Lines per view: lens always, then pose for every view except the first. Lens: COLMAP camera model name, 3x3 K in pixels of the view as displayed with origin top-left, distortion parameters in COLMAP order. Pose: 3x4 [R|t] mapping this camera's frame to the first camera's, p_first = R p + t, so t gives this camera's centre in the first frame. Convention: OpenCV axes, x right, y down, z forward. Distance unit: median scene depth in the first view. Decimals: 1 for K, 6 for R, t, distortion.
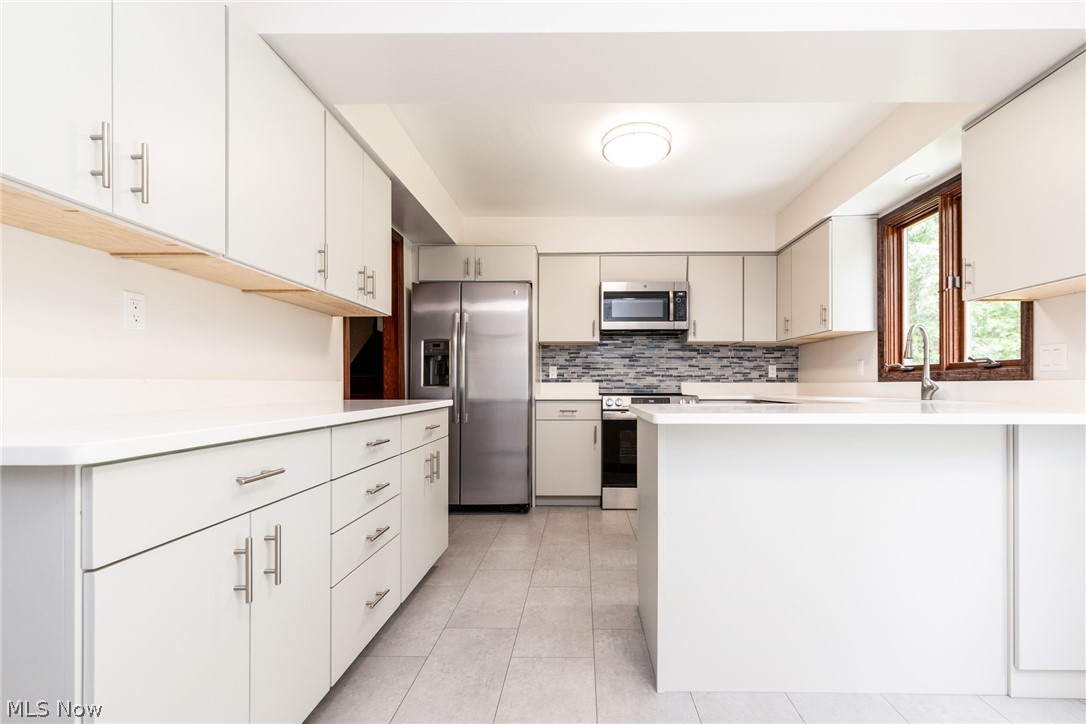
lens RADIAL K [[475.7, 0, 573.3], [0, 475.7, 387.3], [0, 0, 1]] dist [0.003468, -0.000584]
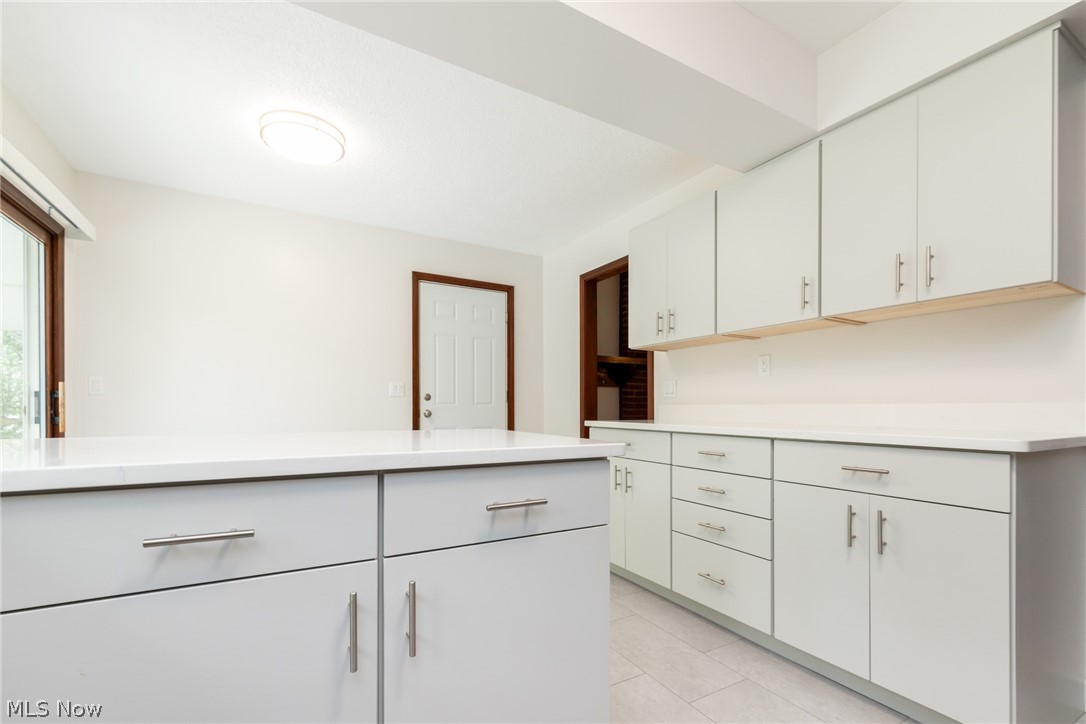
lens RADIAL K [[475.7, 0, 544.5], [0, 475.7, 411.3], [0, 0, 1]] dist [0.003468, -0.000584]
pose [[-0.858378, 0.002473, -0.513011, 0.253540], [-0.005869, 0.999876, 0.014640, -0.004381], [0.512984, 0.015578, -0.858257, 0.769382]]
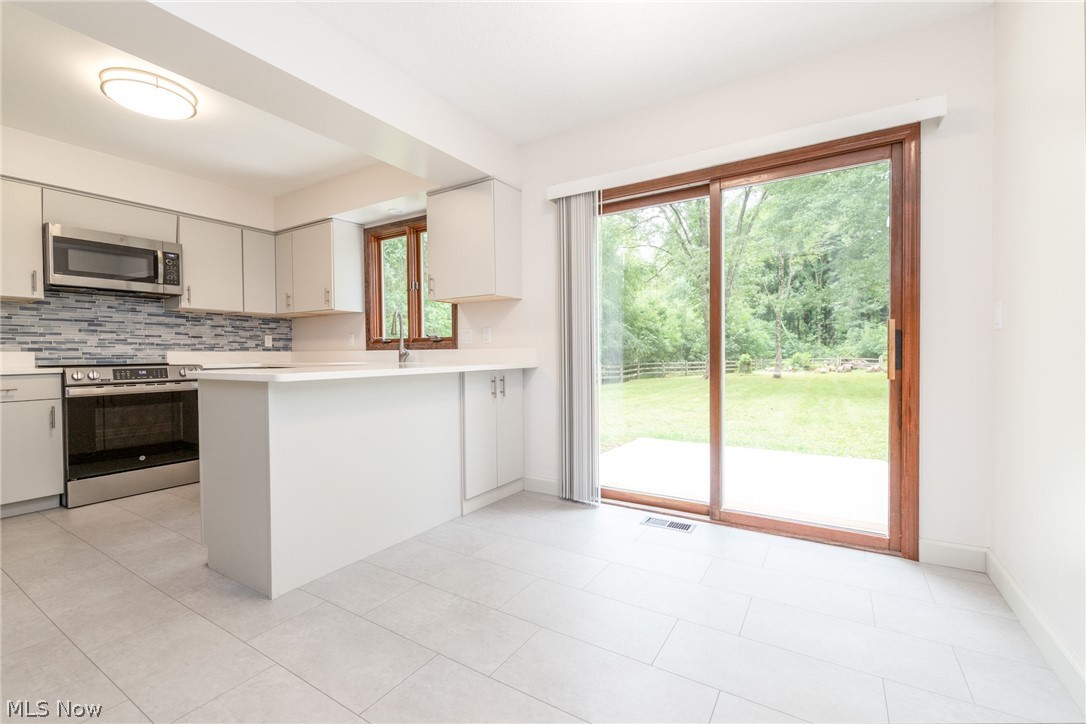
lens RADIAL K [[475.7, 0, 545.4], [0, 475.7, 358.6], [0, 0, 1]] dist [0.003468, -0.000584]
pose [[0.517744, -0.014170, 0.855418, -0.194798], [0.012292, 0.999883, 0.009124, 0.004341], [-0.855447, 0.005791, 0.517858, -0.097503]]
